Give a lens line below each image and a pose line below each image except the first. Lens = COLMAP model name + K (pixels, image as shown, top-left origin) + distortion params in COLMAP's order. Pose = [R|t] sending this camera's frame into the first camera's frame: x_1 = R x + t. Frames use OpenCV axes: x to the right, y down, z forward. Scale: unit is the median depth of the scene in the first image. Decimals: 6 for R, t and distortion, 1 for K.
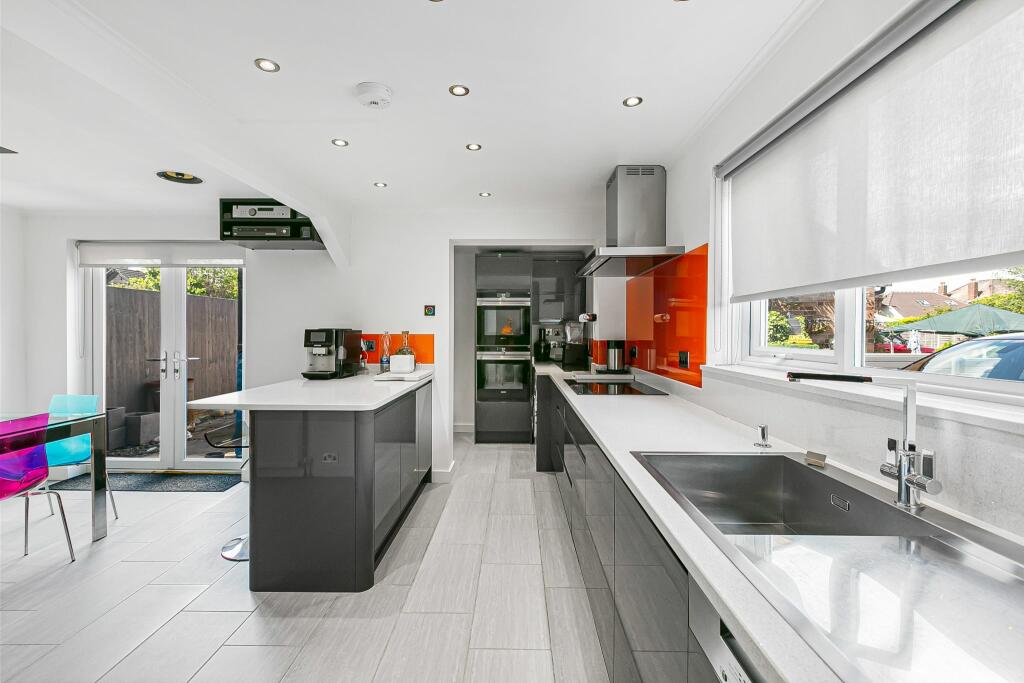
lens RADIAL K [[460.8, 0, 510.5], [0, 460.8, 335.0], [0, 0, 1]] dist [0.003405, 0.000119]
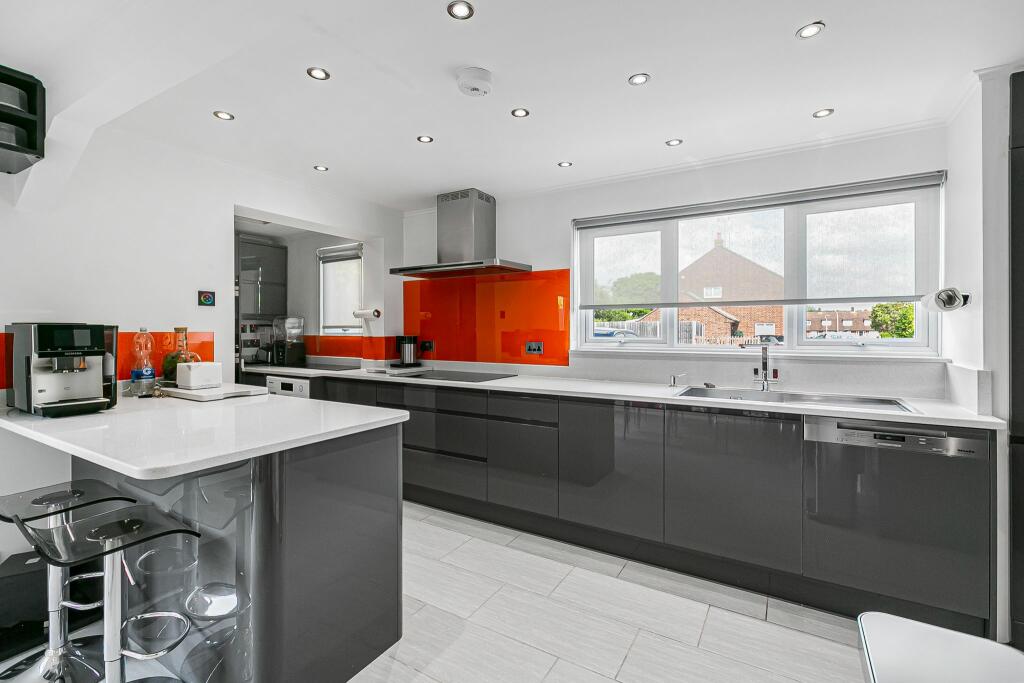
lens RADIAL K [[460.8, 0, 510.5], [0, 460.8, 335.0], [0, 0, 1]] dist [0.003405, 0.000119]
pose [[0.504090, -0.012572, 0.863559, -0.601201], [0.007608, 0.999920, 0.010117, -0.000582], [-0.863617, 0.001470, 0.504146, 0.256903]]
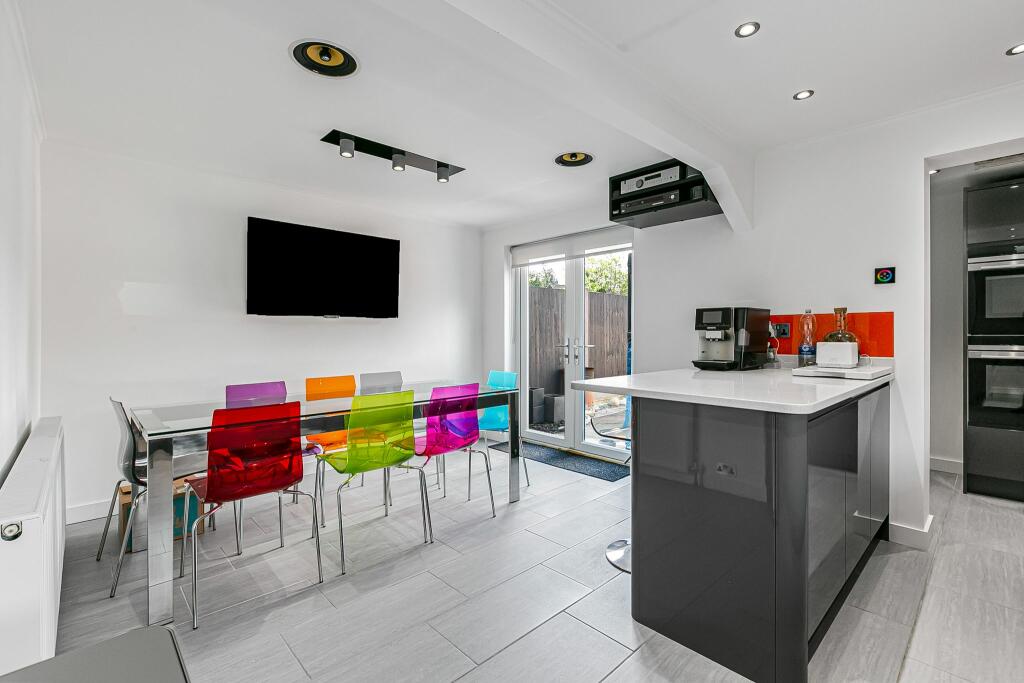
lens RADIAL K [[460.8, 0, 510.5], [0, 460.8, 335.0], [0, 0, 1]] dist [0.003405, 0.000119]
pose [[0.699117, -0.001433, -0.715005, -0.084725], [-0.002115, 0.999989, -0.004072, 0.037599], [0.715004, 0.004359, 0.699107, 0.178262]]
